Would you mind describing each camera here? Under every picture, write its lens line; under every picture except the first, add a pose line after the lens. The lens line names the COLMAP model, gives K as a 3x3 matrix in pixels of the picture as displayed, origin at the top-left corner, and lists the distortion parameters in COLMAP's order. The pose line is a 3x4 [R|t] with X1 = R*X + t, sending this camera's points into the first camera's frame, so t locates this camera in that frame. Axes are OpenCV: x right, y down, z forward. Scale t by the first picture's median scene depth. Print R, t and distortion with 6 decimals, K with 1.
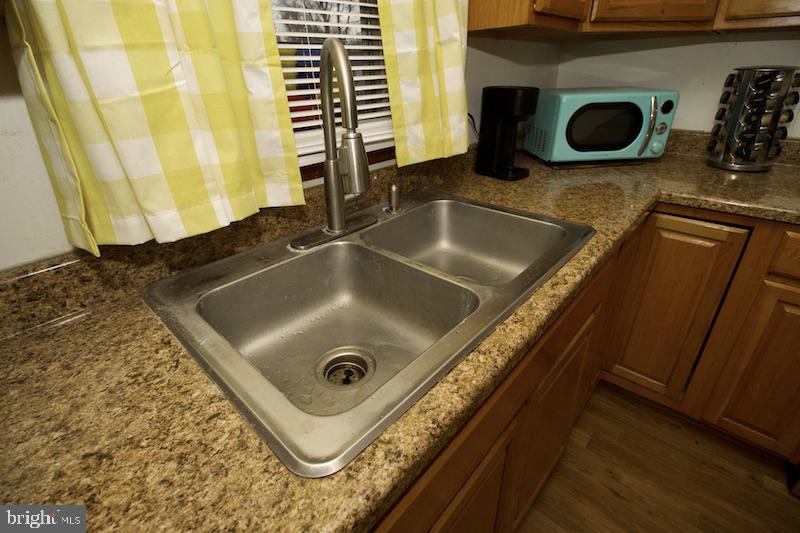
lens RADIAL K [[375.6, 0, 400.9], [0, 375.6, 257.2], [0, 0, 1]] dist [-0.023418, -0.001231]
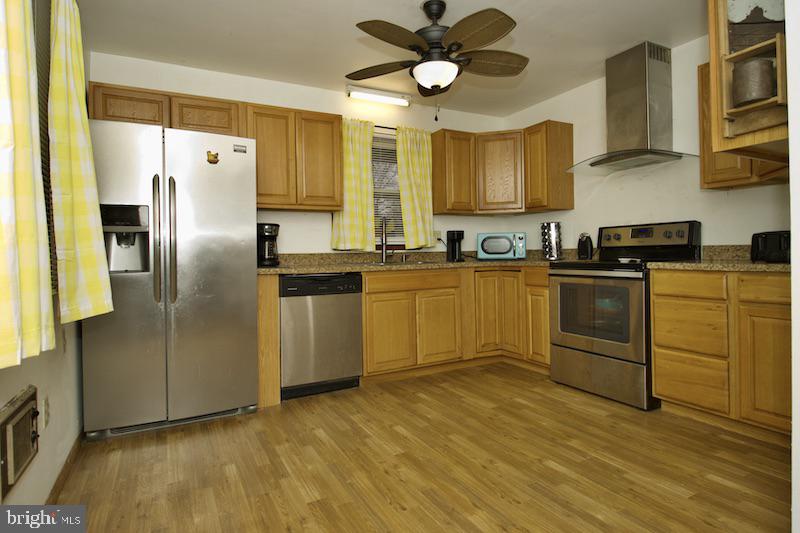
lens RADIAL K [[450.5, 0, 400.0], [0, 450.5, 266.5], [0, 0, 1]] dist [-0.000023, -0.000075]
pose [[0.943666, 0.026439, -0.329841, 1.269852], [-0.160363, 0.908465, -0.385974, 1.459679], [0.289445, 0.417125, 0.861527, -2.430114]]
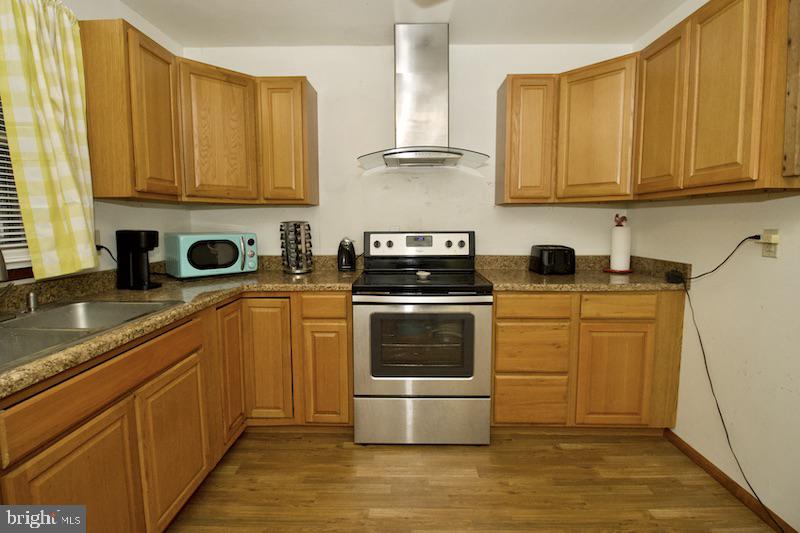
lens RADIAL K [[375.6, 0, 400.9], [0, 375.6, 257.2], [0, 0, 1]] dist [-0.023418, -0.001231]
pose [[0.746301, -0.029626, 0.664949, 0.102945], [0.275162, 0.923380, -0.267685, 0.420489], [-0.606070, 0.382743, 0.697271, -0.814372]]
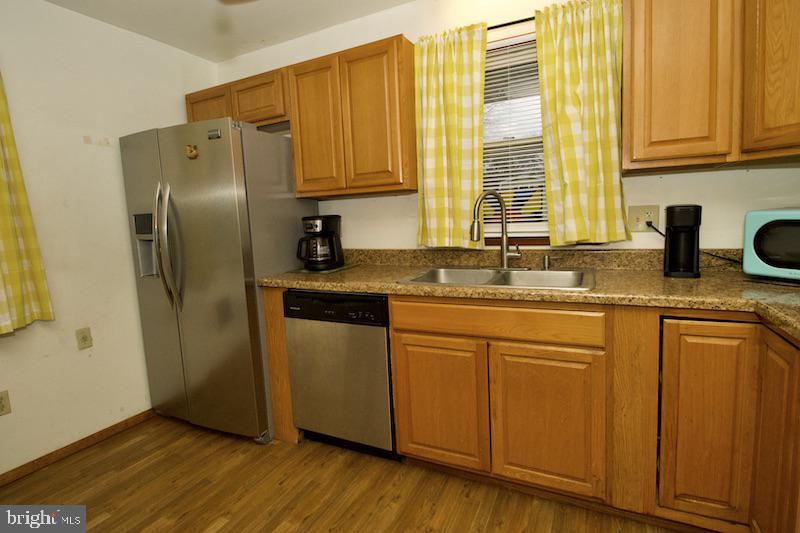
lens RADIAL K [[388.6, 0, 390.9], [0, 388.6, 261.7], [0, 0, 1]] dist [-0.004453, -0.010413]
pose [[0.278702, 0.131953, -0.951269, 1.567846], [-0.395323, 0.918469, 0.011582, 0.112602], [0.875240, 0.372831, 0.308143, -0.239545]]
